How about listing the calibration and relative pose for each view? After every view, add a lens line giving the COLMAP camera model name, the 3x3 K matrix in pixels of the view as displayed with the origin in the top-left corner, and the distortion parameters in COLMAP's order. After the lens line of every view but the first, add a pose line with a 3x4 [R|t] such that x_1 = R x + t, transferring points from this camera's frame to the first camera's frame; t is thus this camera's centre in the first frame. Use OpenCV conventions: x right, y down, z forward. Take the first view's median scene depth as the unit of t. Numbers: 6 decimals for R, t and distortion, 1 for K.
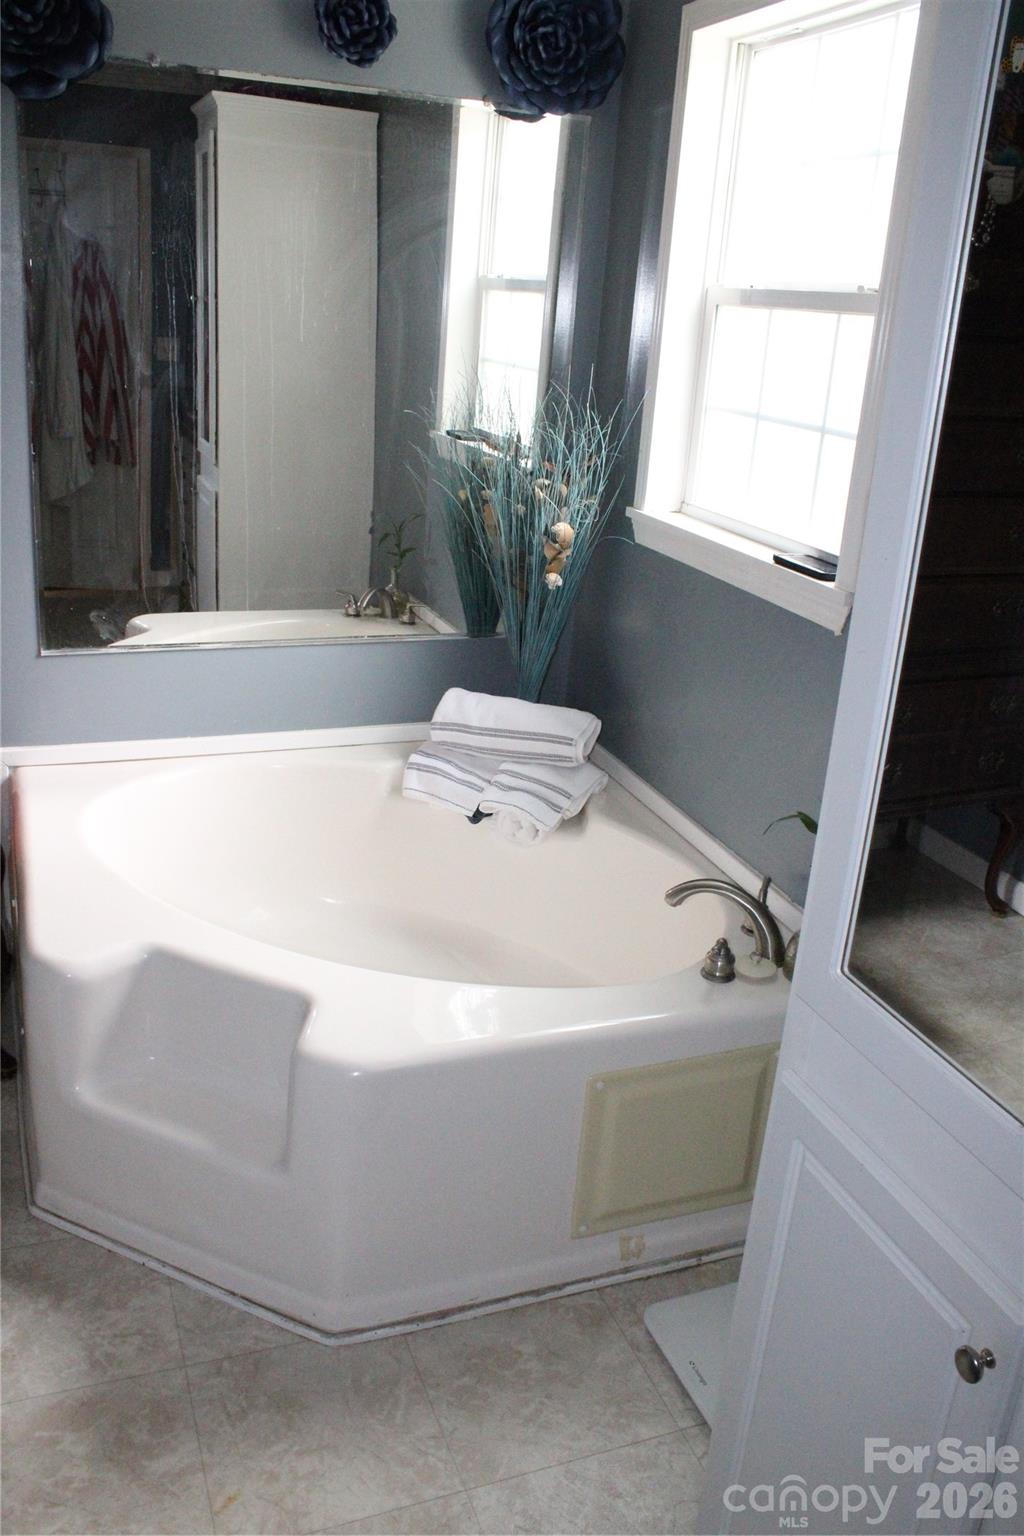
lens RADIAL K [[1280.7, 0, 521.8], [0, 1280.7, 761.9], [0, 0, 1]] dist [-0.062650, 0.037280]
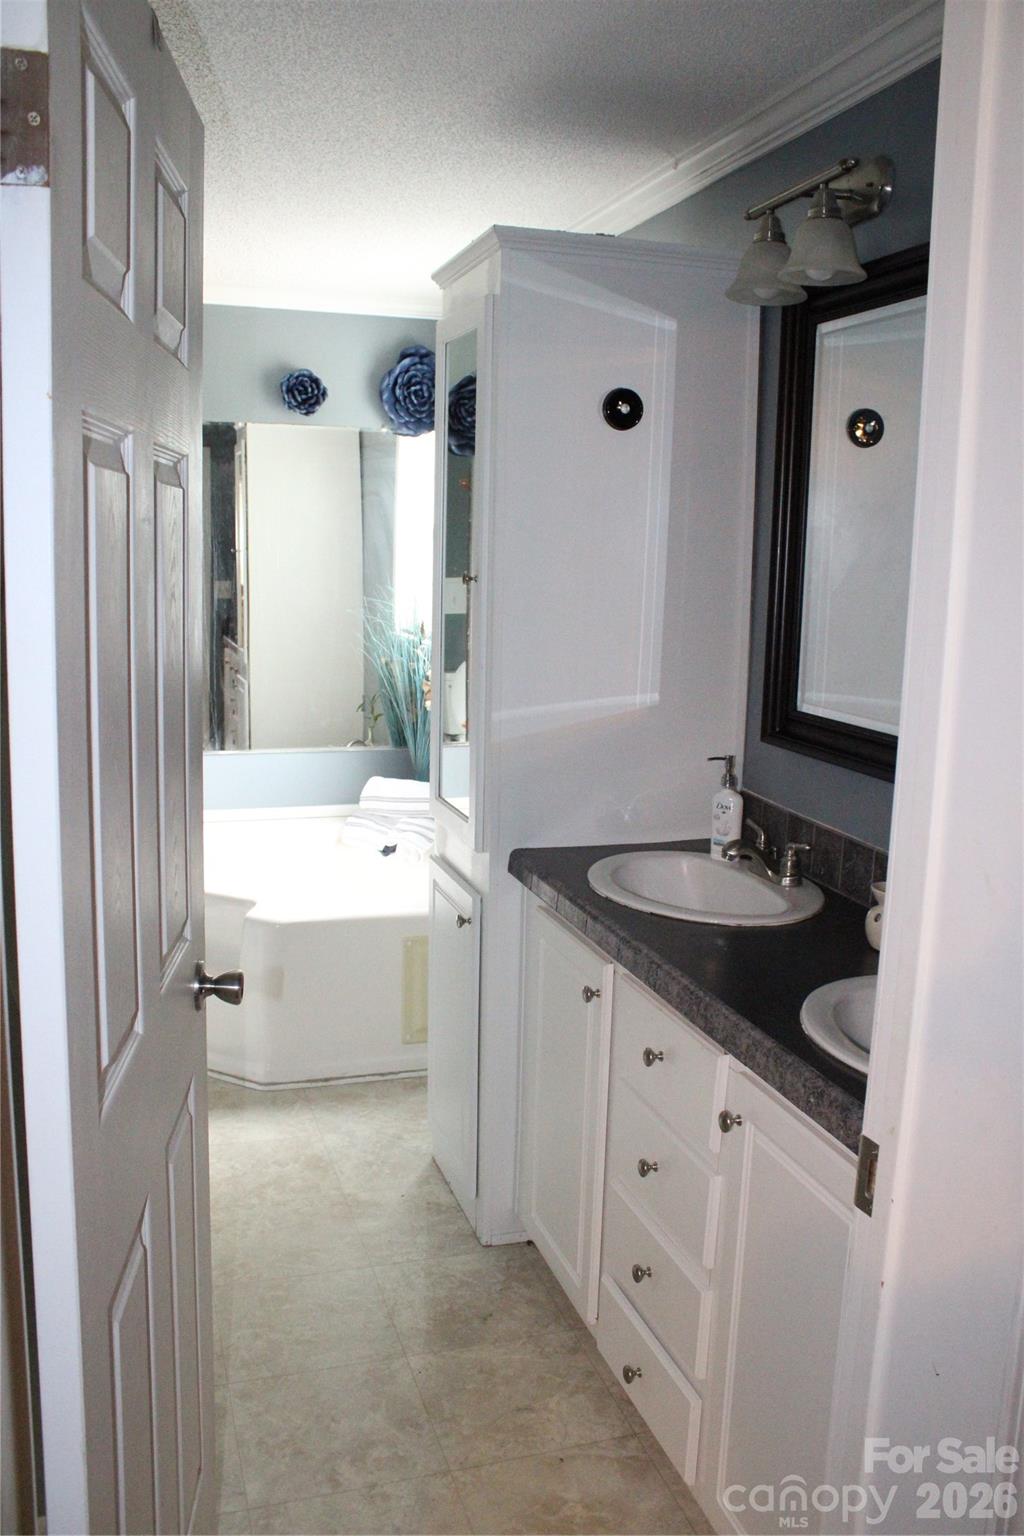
lens RADIAL K [[1280.7, 0, 504.7], [0, 1280.7, 770.0], [0, 0, 1]] dist [-0.062650, 0.037280]
pose [[0.996133, -0.041781, -0.077289, 0.253491], [0.027693, 0.984160, -0.175106, 0.238334], [0.083381, 0.172288, 0.981511, -0.604822]]
